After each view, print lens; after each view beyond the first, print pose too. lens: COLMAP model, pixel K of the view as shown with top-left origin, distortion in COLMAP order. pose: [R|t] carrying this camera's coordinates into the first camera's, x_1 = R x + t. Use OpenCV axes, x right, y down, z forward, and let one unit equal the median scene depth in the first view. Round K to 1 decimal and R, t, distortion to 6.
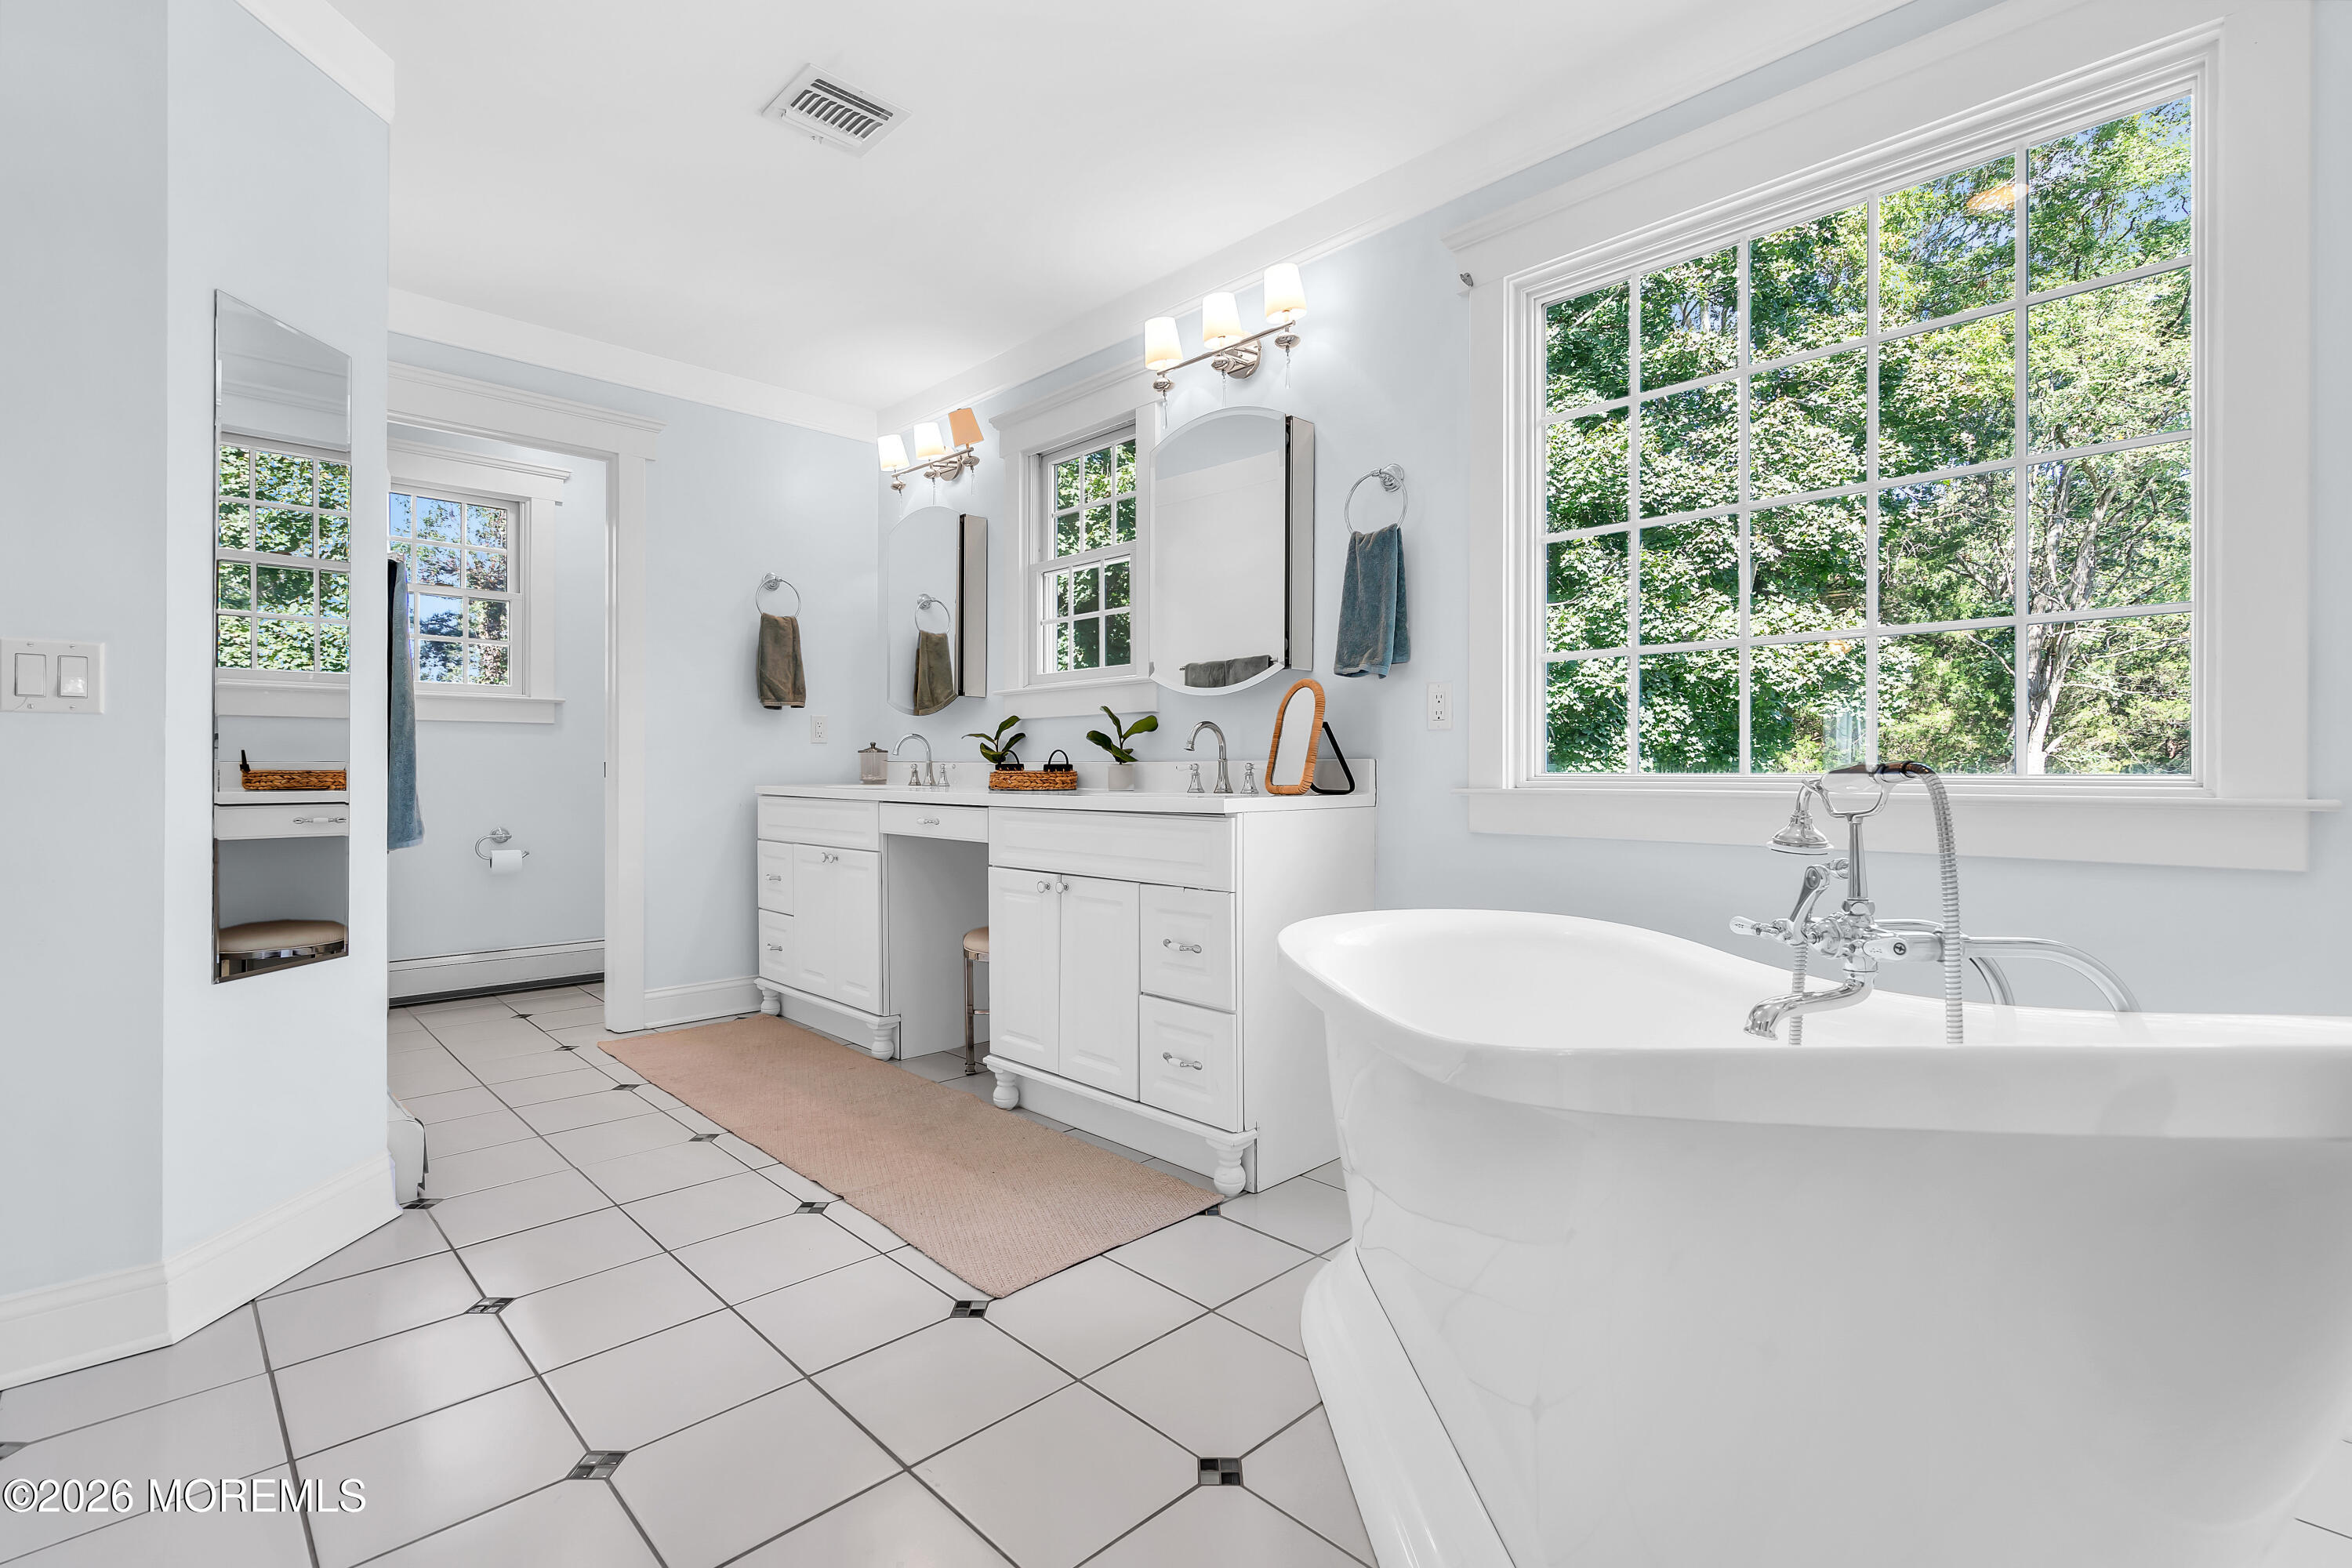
lens RADIAL K [[1066.2, 0, 1177.9], [0, 1066.2, 778.1], [0, 0, 1]] dist [0.002563, 0.000255]
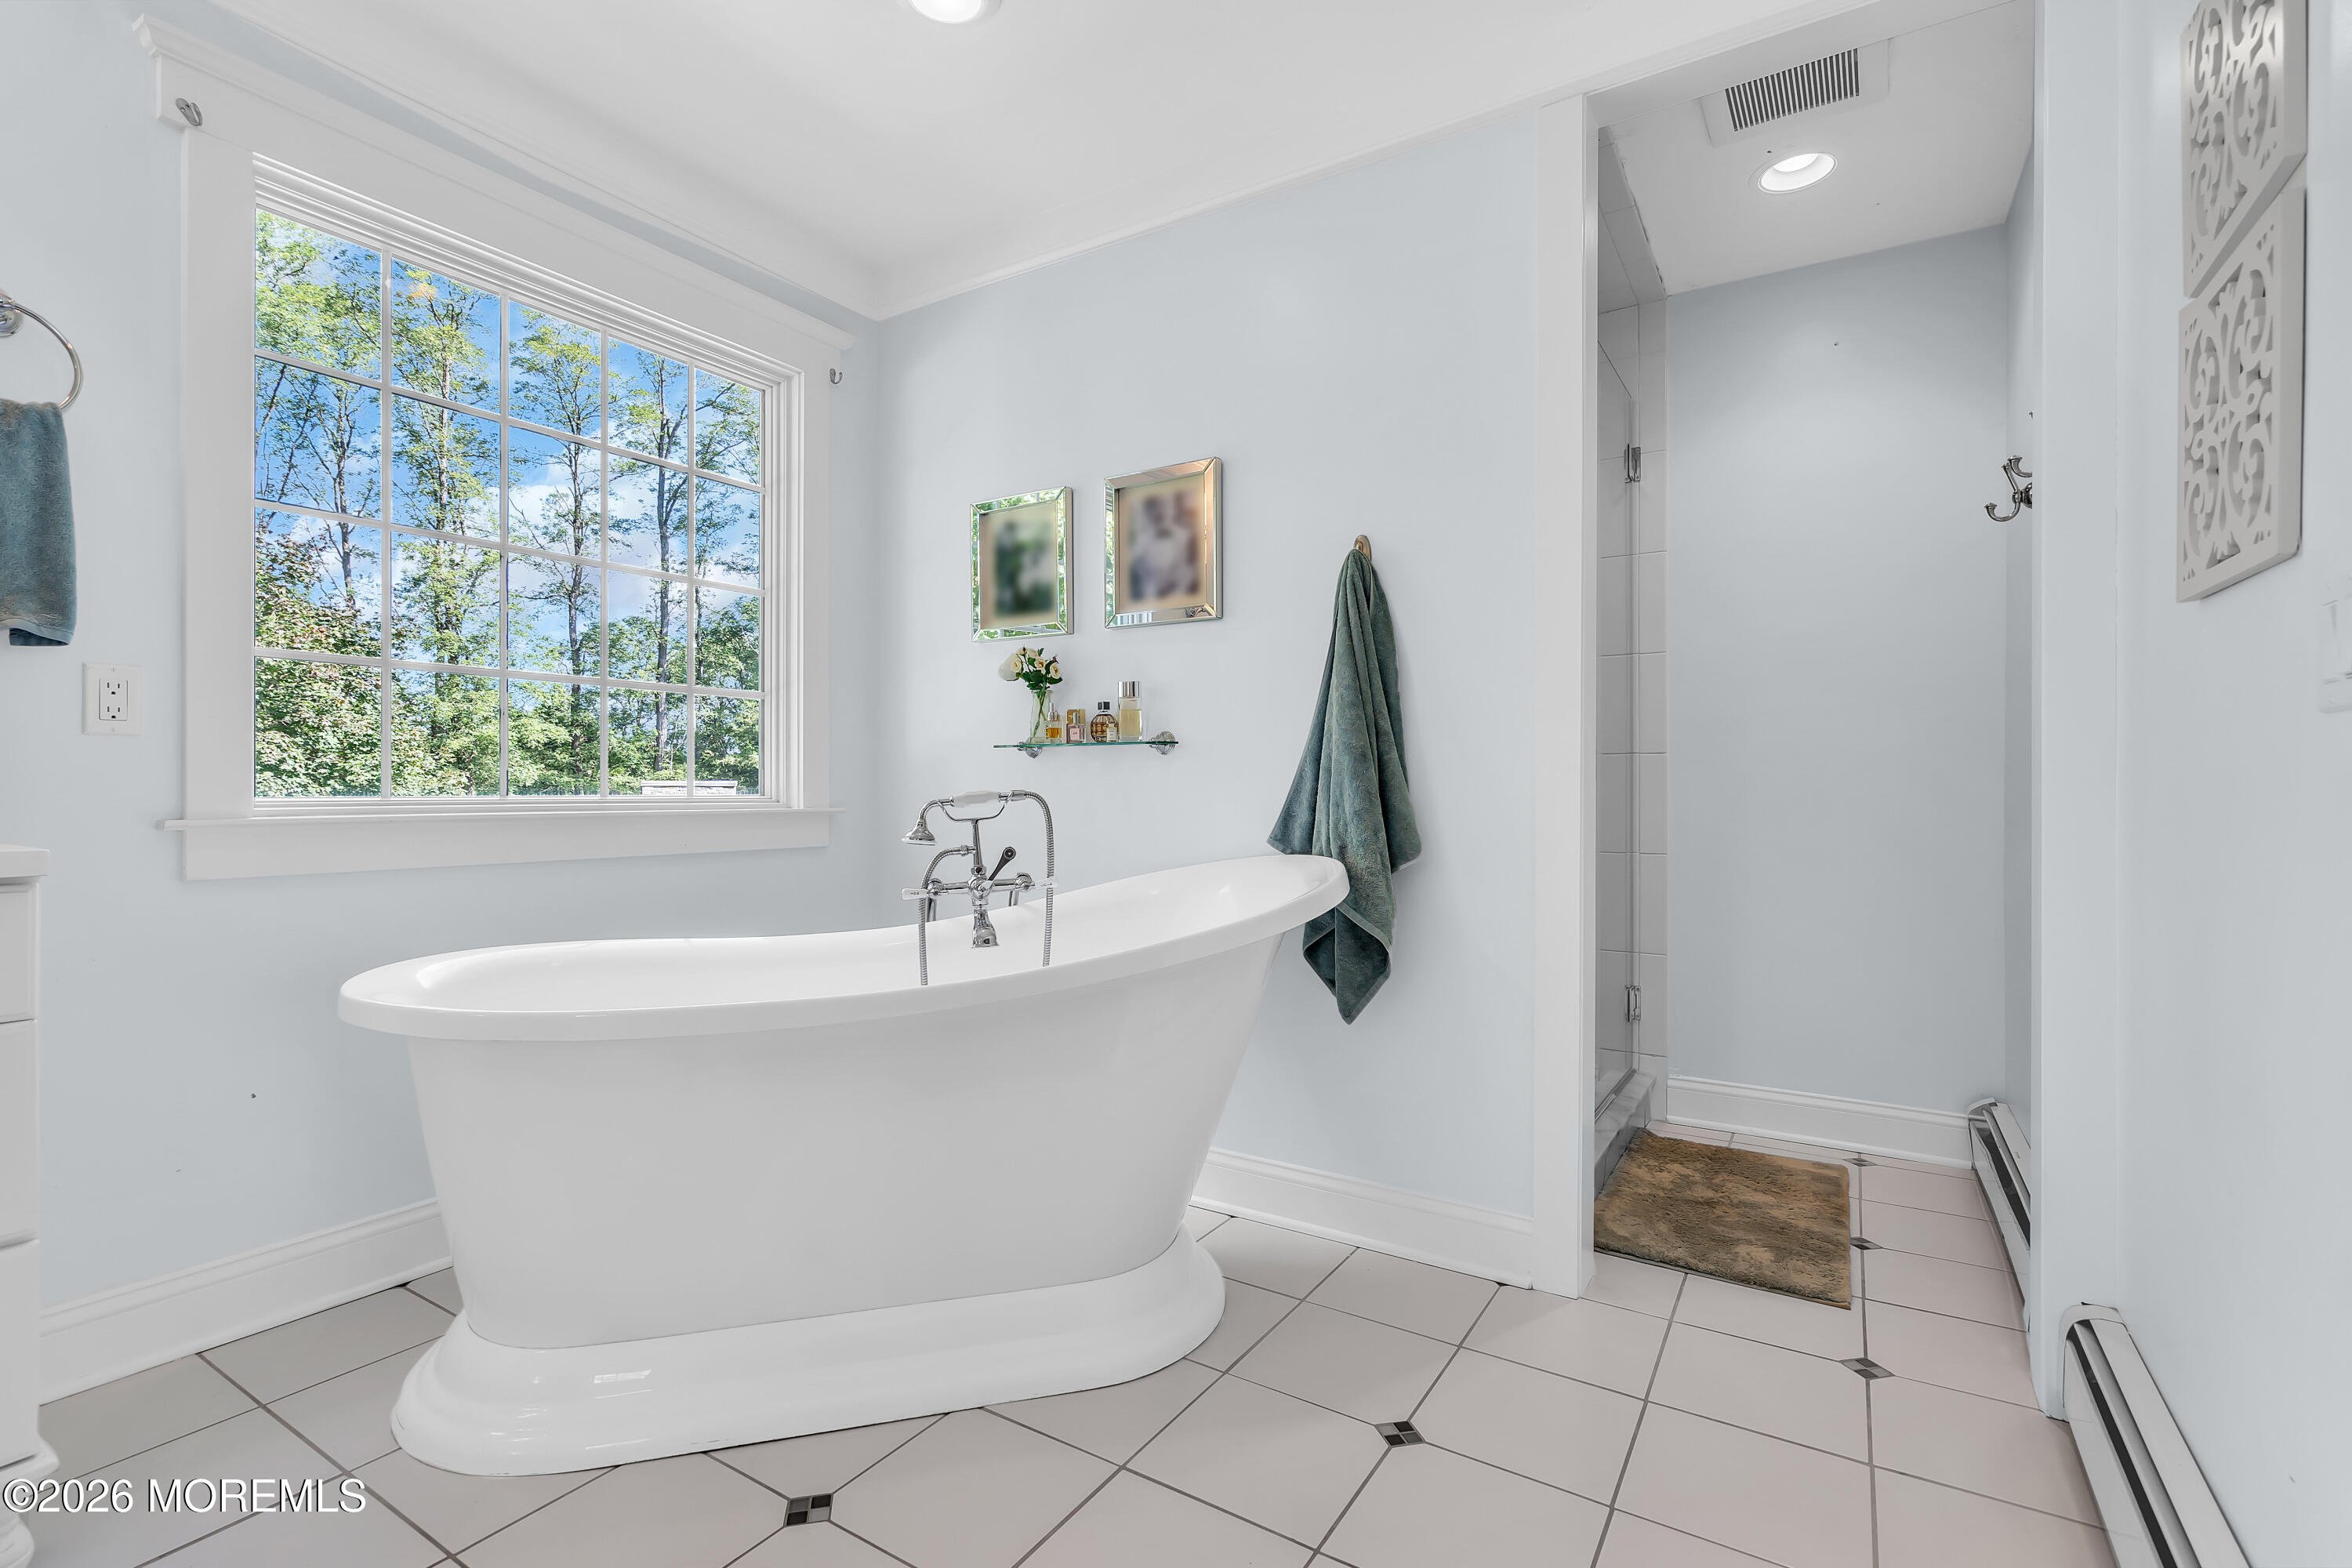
lens RADIAL K [[1066.2, 0, 1176.4], [0, 1066.2, 788.7], [0, 0, 1]] dist [0.002563, 0.000255]
pose [[-0.231455, 0.000200, 0.972846, -0.580993], [0.002524, 0.999997, 0.000395, -0.010291], [-0.972842, 0.002547, -0.231455, 0.519252]]
